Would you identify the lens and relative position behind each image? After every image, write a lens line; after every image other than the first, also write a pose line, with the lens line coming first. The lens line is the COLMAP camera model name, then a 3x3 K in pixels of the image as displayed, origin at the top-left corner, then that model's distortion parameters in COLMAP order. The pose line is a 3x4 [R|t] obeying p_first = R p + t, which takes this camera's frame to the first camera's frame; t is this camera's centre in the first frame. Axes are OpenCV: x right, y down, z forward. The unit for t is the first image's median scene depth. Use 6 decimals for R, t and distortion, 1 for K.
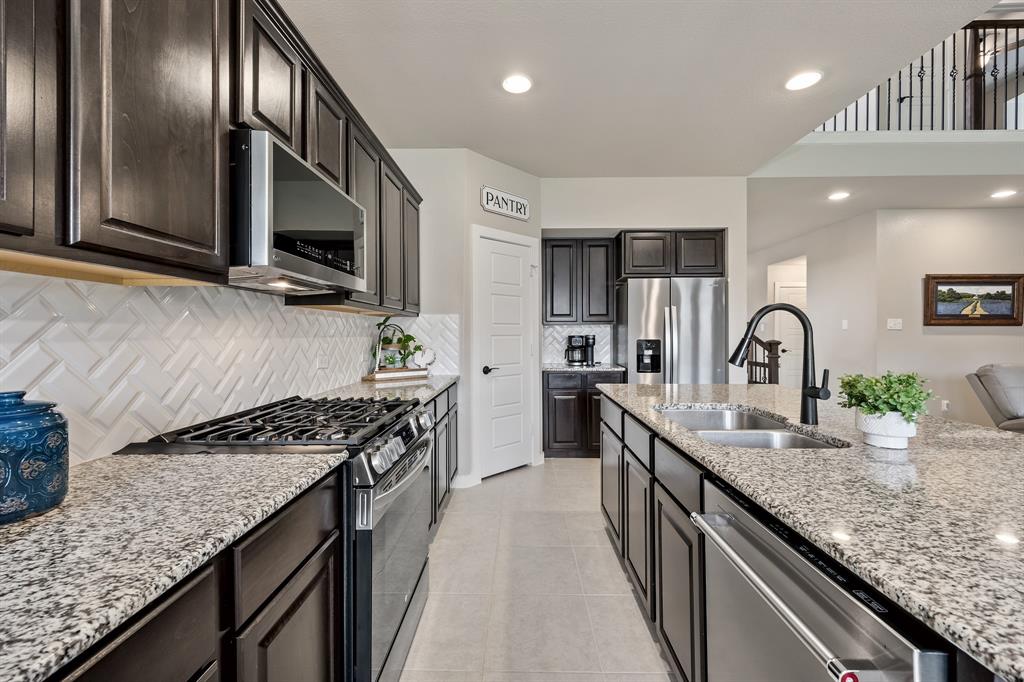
lens RADIAL K [[412.5, 0, 515.4], [0, 412.5, 331.7], [0, 0, 1]] dist [0.000763, 0.000306]
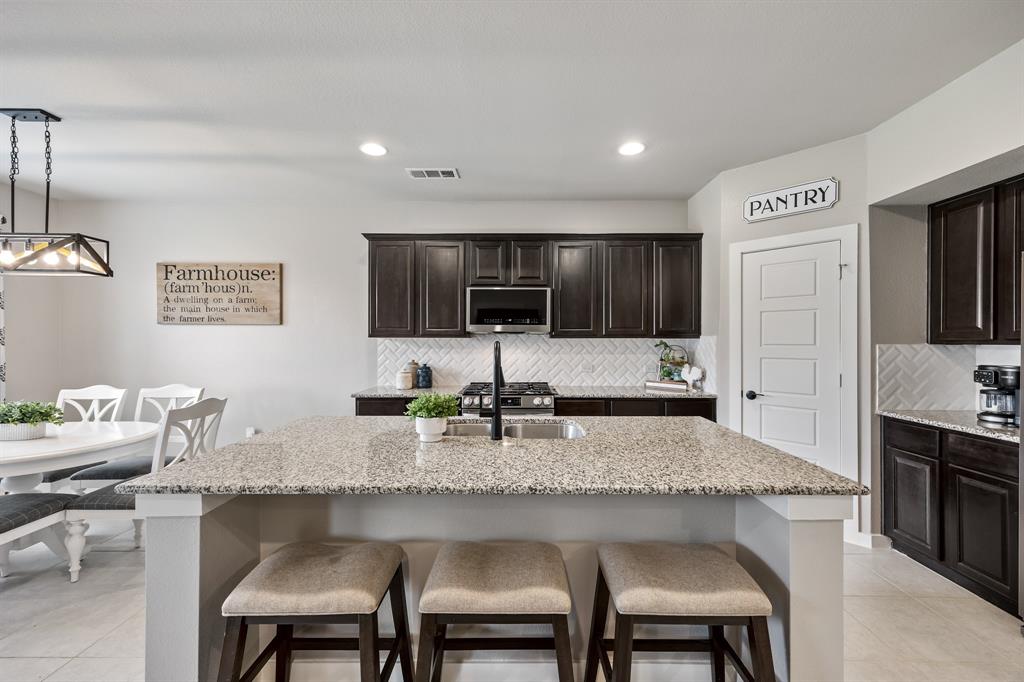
lens RADIAL K [[412.9, 0, 516.1], [0, 412.9, 340.9], [0, 0, 1]] dist [0.015025, -0.003759]
pose [[0.013083, 0.003670, -0.999908, 0.606235], [0.002628, 0.999990, 0.003704, -0.023860], [0.999911, -0.002677, 0.013074, 0.328799]]
